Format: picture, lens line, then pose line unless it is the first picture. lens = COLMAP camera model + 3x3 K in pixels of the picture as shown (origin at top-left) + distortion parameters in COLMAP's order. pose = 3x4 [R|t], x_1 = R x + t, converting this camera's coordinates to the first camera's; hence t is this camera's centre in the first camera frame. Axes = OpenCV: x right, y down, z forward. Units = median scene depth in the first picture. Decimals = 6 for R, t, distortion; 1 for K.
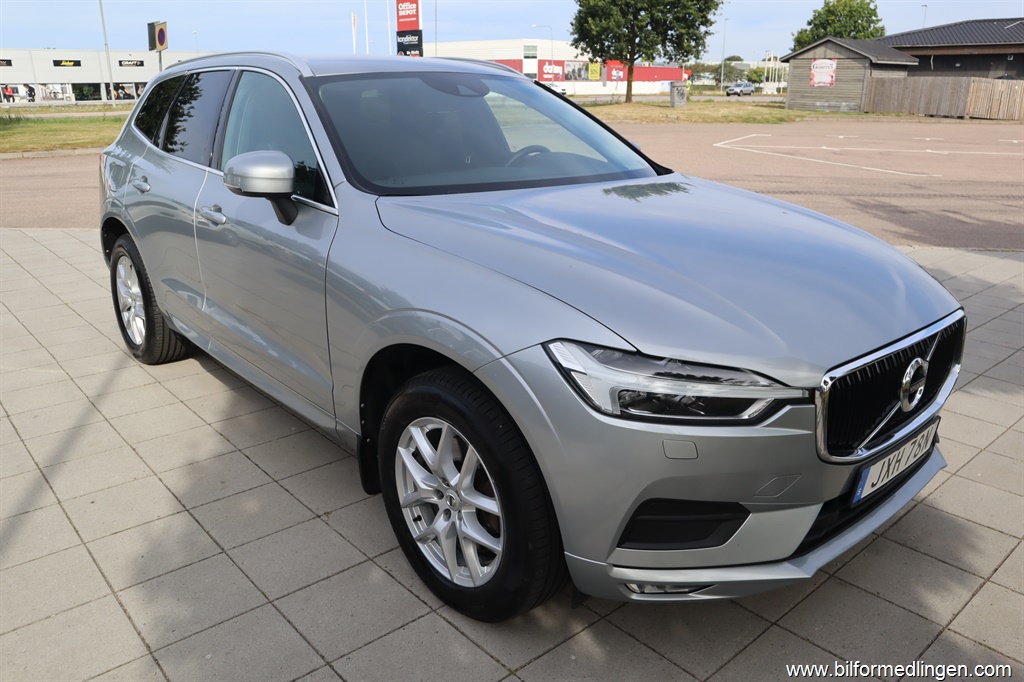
lens RADIAL K [[778.3, 0, 515.5], [0, 778.3, 340.0], [0, 0, 1]] dist [-0.107134, 0.082334]
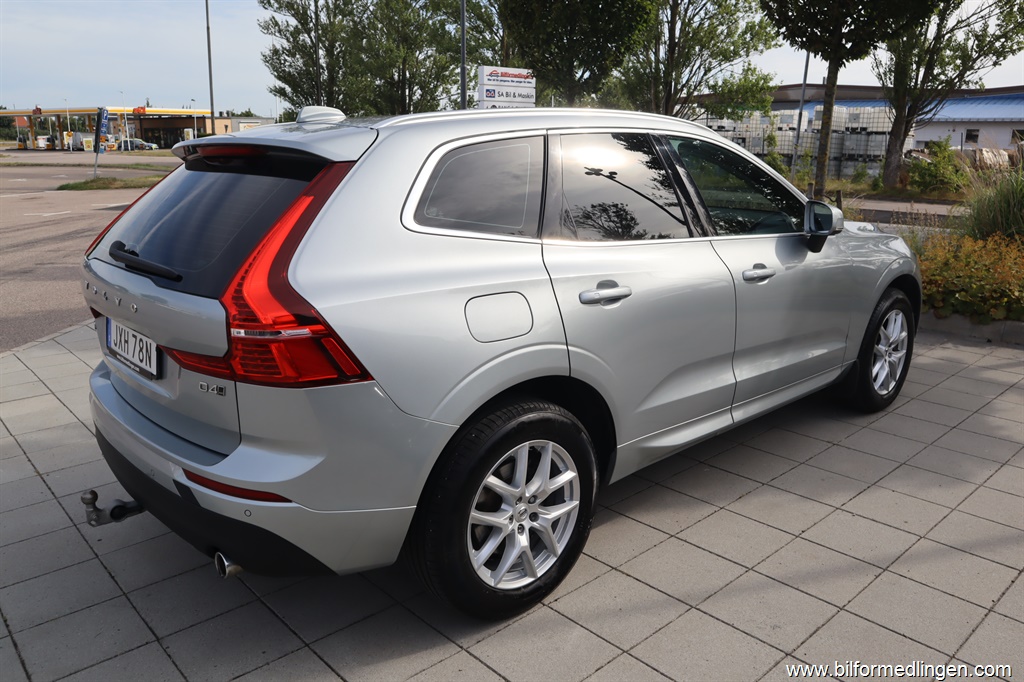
lens RADIAL K [[778.3, 0, 515.5], [0, 778.3, 340.0], [0, 0, 1]] dist [-0.107134, 0.082334]
pose [[-0.008894, -0.256010, 0.966633, -0.130774], [0.311968, 0.917713, 0.245924, -0.040393], [-0.950051, 0.303746, 0.071705, 0.115811]]
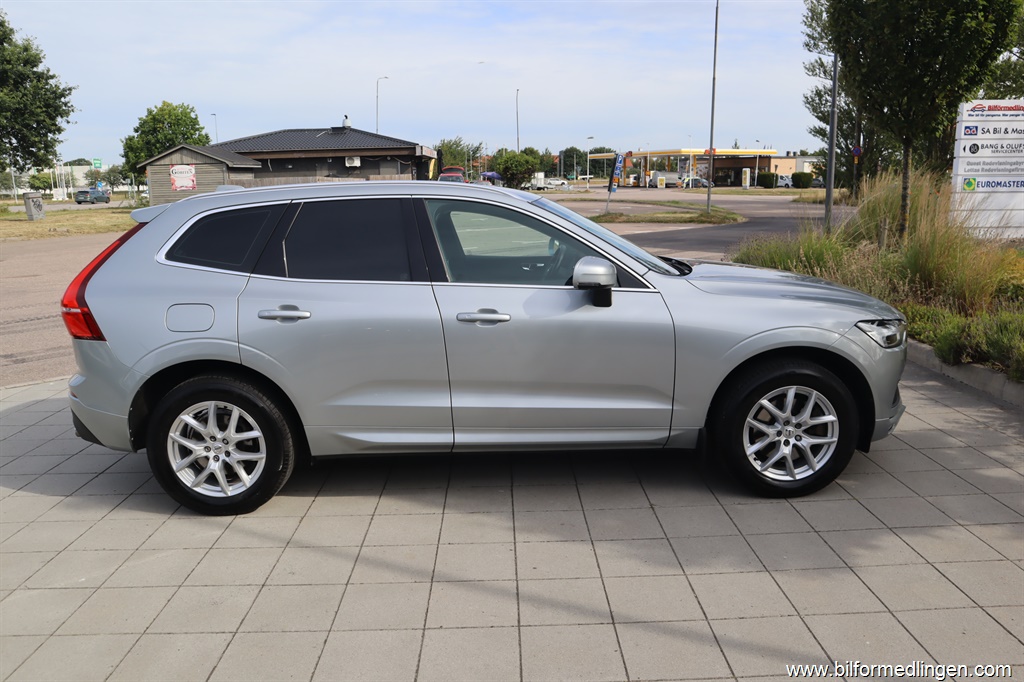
lens RADIAL K [[778.3, 0, 515.5], [0, 778.3, 340.0], [0, 0, 1]] dist [-0.107134, 0.082334]
pose [[0.647742, -0.167647, 0.743186, -0.116412], [0.258439, 0.966000, -0.007340, -0.009888], [-0.716687, 0.196823, 0.669045, 0.014540]]
